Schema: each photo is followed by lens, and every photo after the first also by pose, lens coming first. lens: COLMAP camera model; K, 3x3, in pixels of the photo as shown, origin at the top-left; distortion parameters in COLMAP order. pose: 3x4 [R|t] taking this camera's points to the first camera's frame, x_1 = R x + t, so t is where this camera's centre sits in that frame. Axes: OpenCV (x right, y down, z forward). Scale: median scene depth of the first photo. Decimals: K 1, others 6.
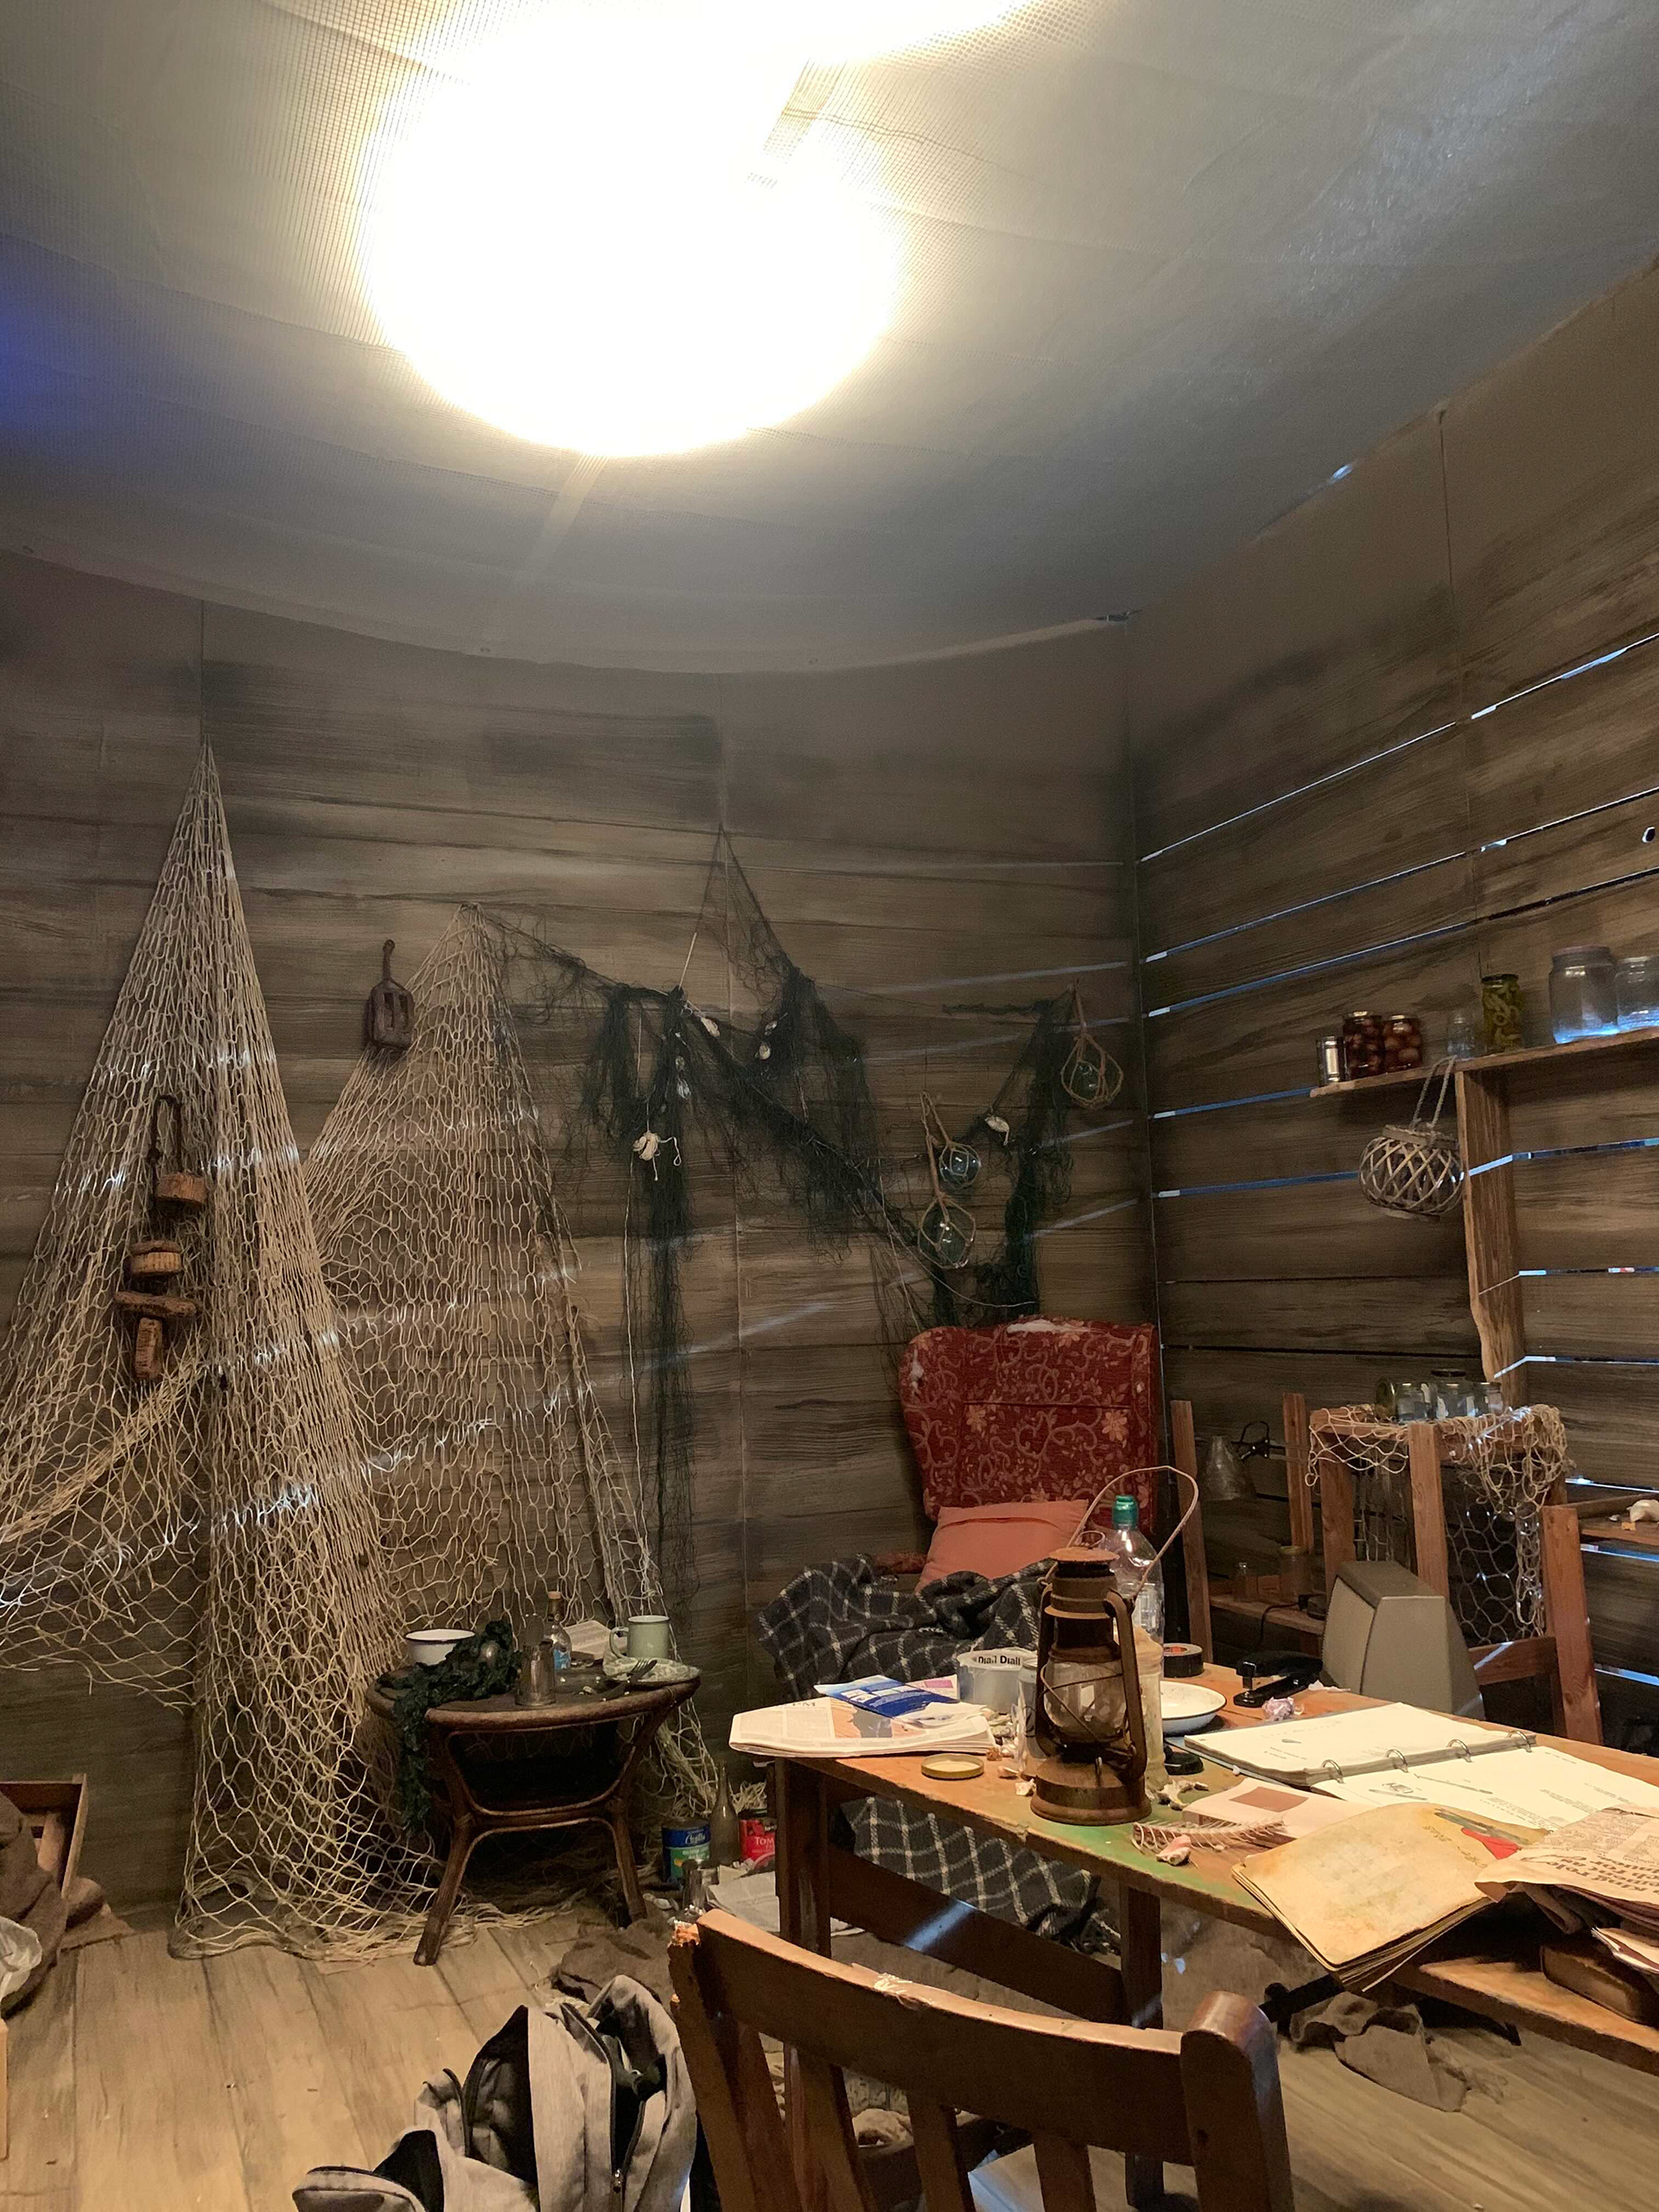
lens RADIAL K [[1761.4, 0, 842.6], [0, 1761.4, 1103.6], [0, 0, 1]] dist [0.154716, -0.341789]
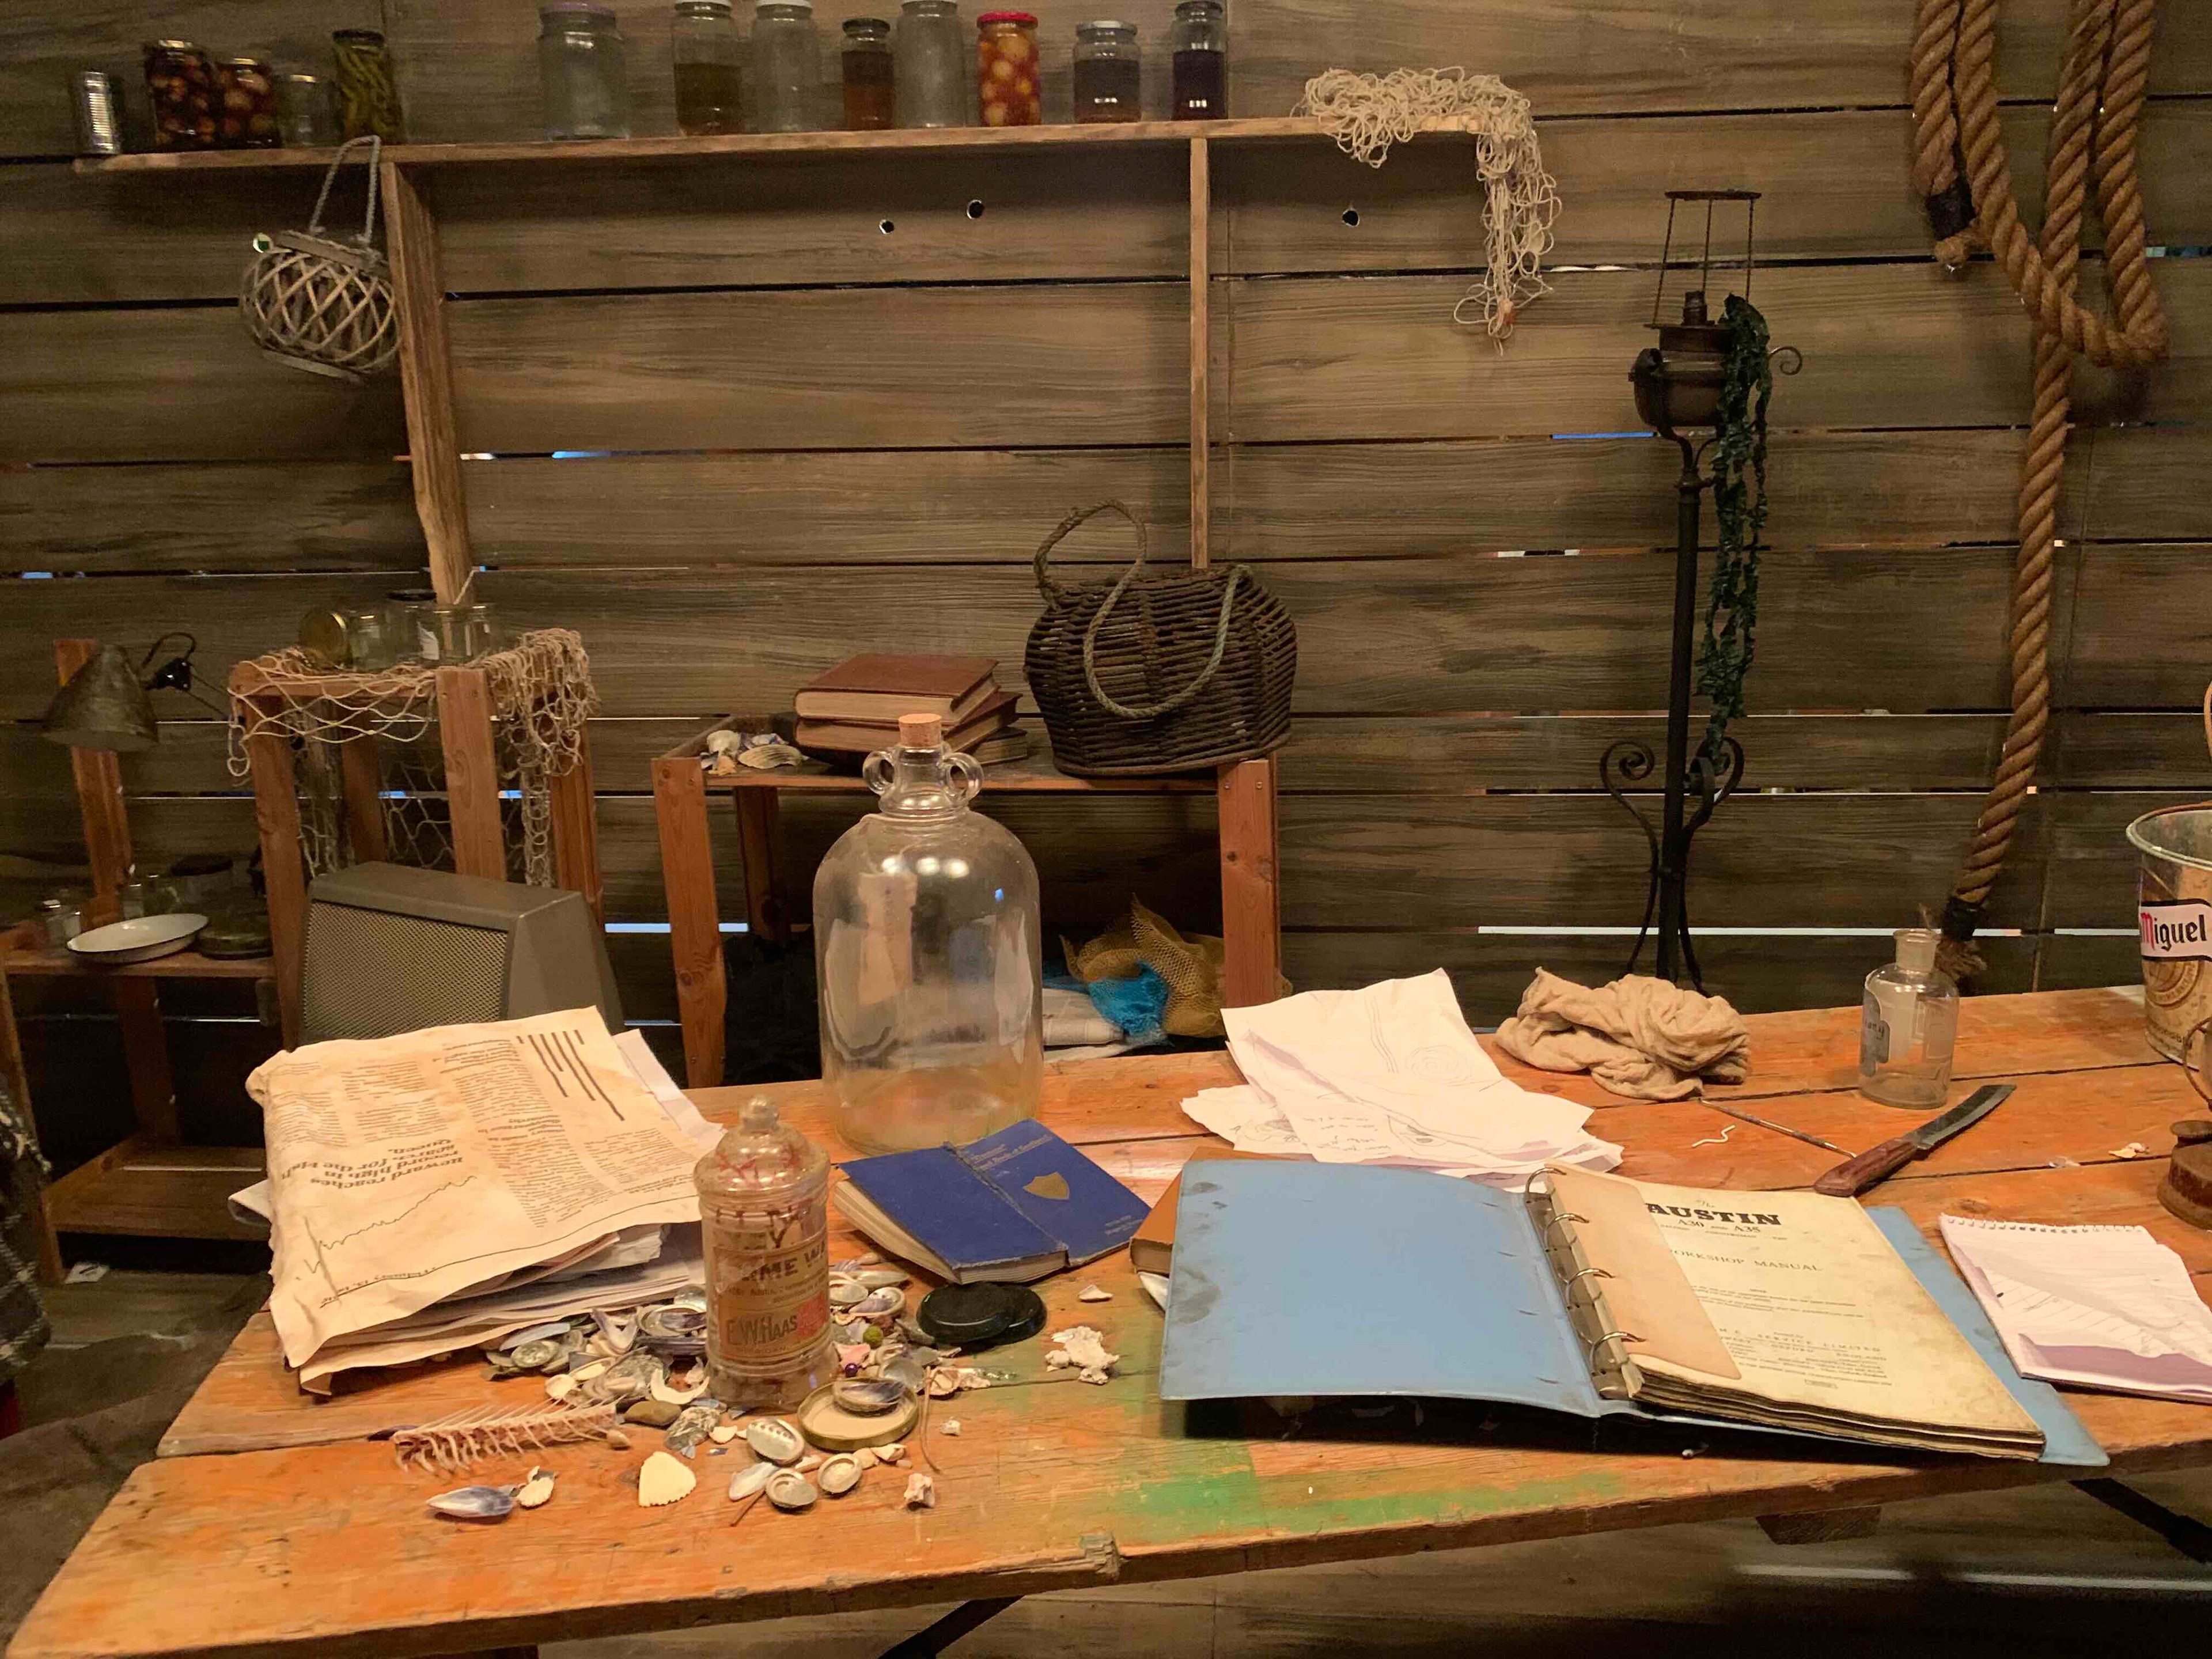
lens RADIAL K [[1717.2, 0, 1146.7], [0, 1717.2, 823.6], [0, 0, 1]] dist [0.034207, -0.041680]
pose [[0.472810, -0.178758, 0.862842, -0.132817], [-0.088948, 0.964523, 0.248564, 0.034912], [-0.876663, -0.194272, 0.440136, 0.371544]]
